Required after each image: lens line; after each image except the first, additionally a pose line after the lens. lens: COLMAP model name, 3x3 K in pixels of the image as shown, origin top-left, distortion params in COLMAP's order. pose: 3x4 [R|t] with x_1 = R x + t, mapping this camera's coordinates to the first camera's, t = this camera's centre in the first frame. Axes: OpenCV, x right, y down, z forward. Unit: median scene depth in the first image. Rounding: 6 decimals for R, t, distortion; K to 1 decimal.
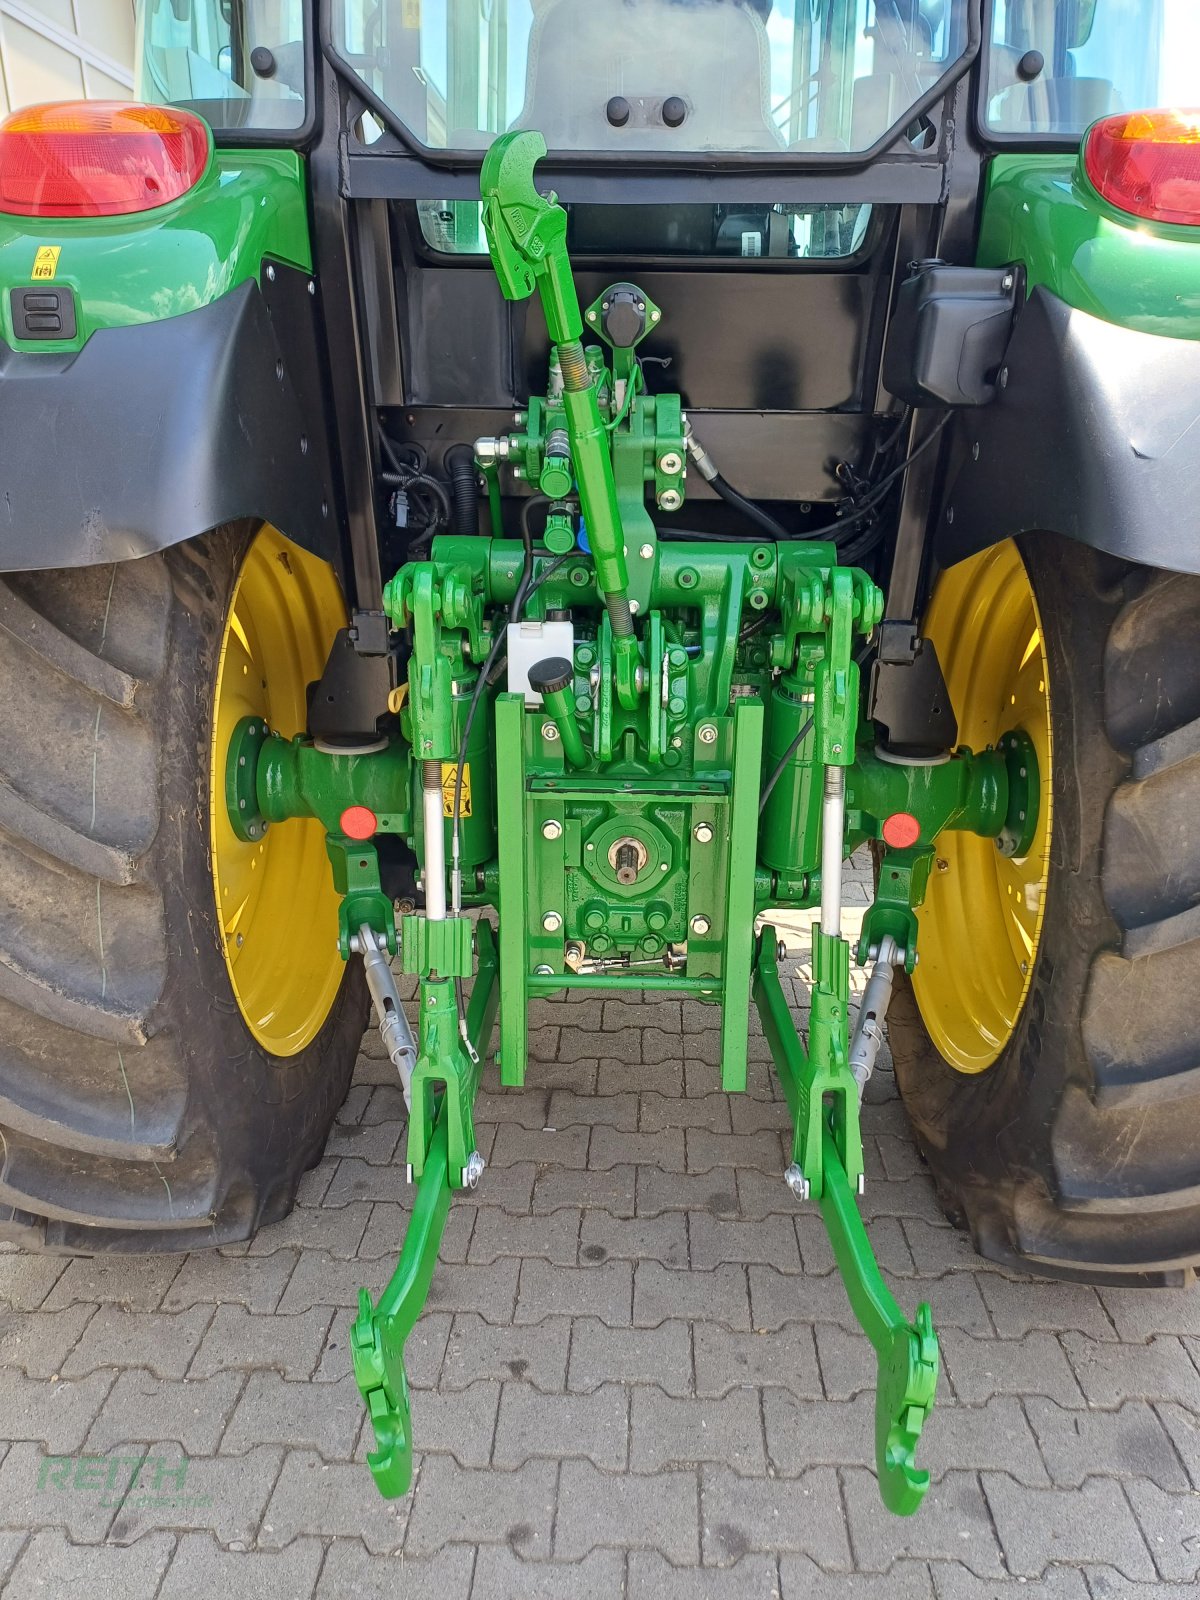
lens RADIAL K [[1181.2, 0, 588.6], [0, 1181.2, 799.2], [0, 0, 1]] dist [0.073117, -0.063178]
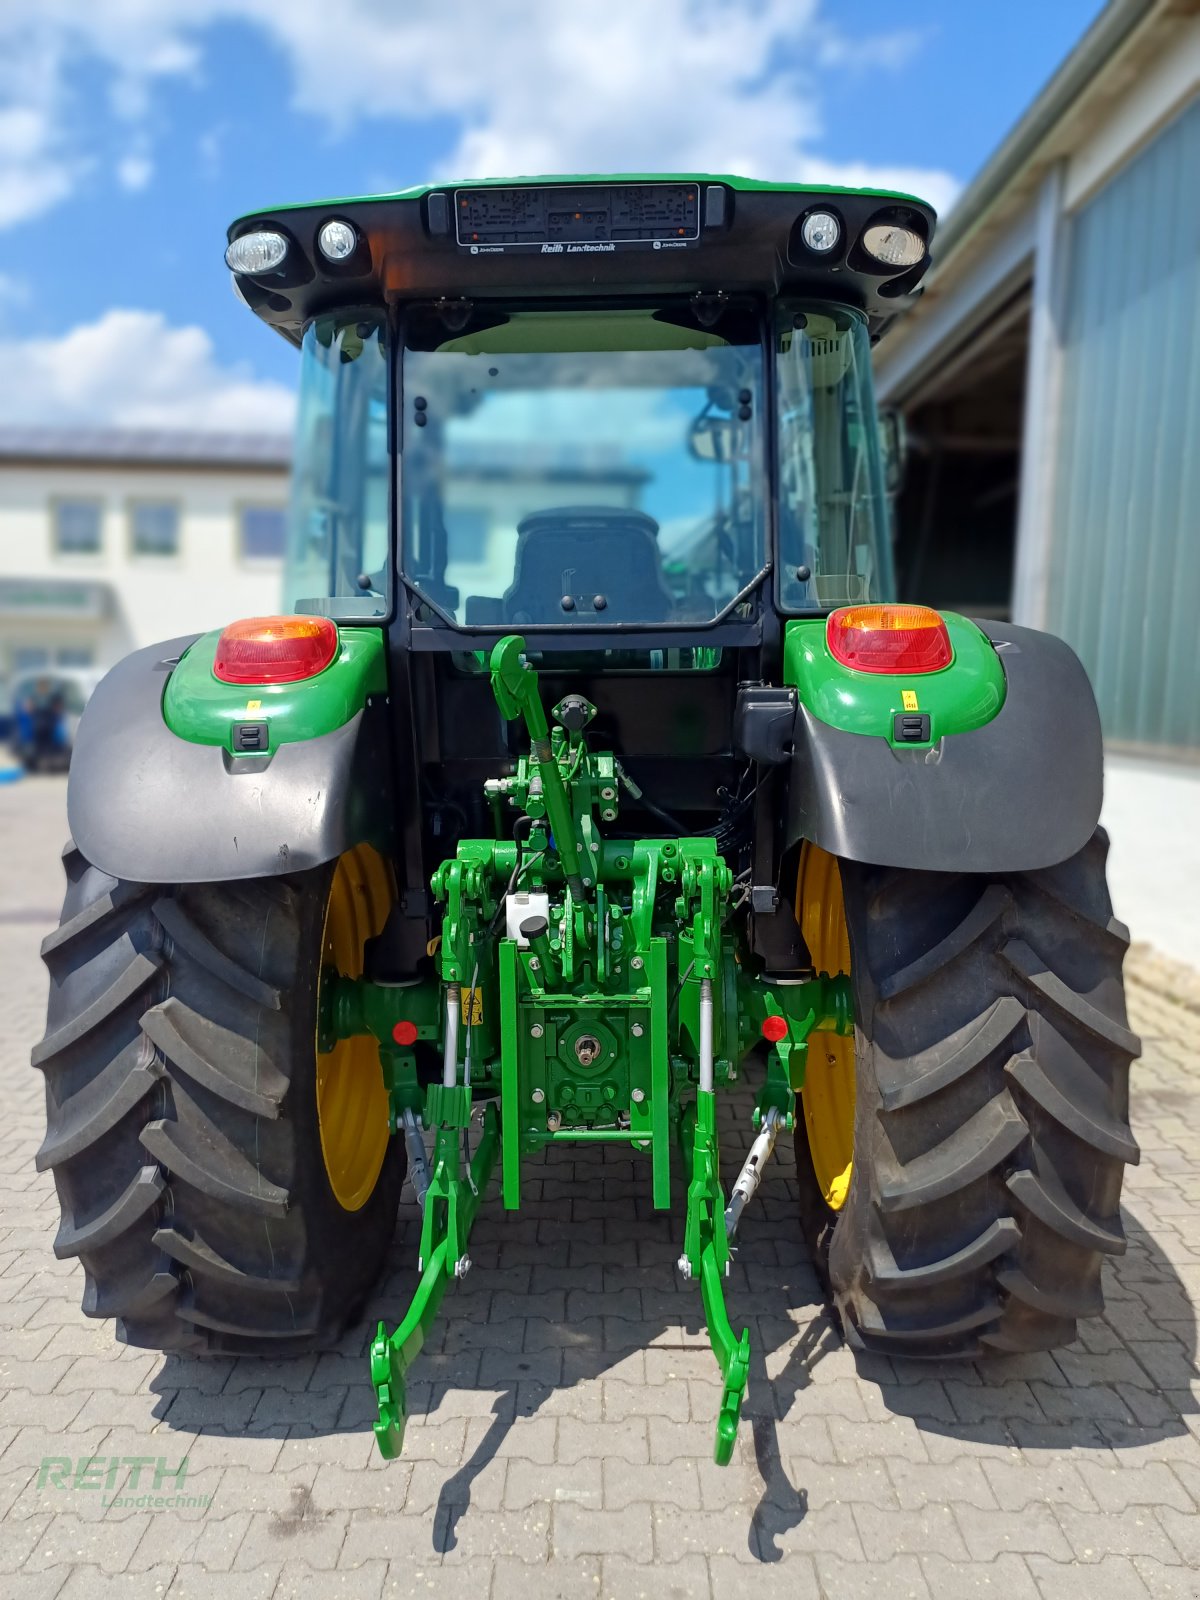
lens RADIAL K [[1181.2, 0, 601.3], [0, 1181.2, 793.0], [0, 0, 1]] dist [0.073117, -0.063178]
pose [[0.999583, -0.023768, 0.016376, 0.033054], [0.026866, 0.973545, -0.226910, 0.073560], [-0.010550, 0.227256, 0.973778, -0.521440]]
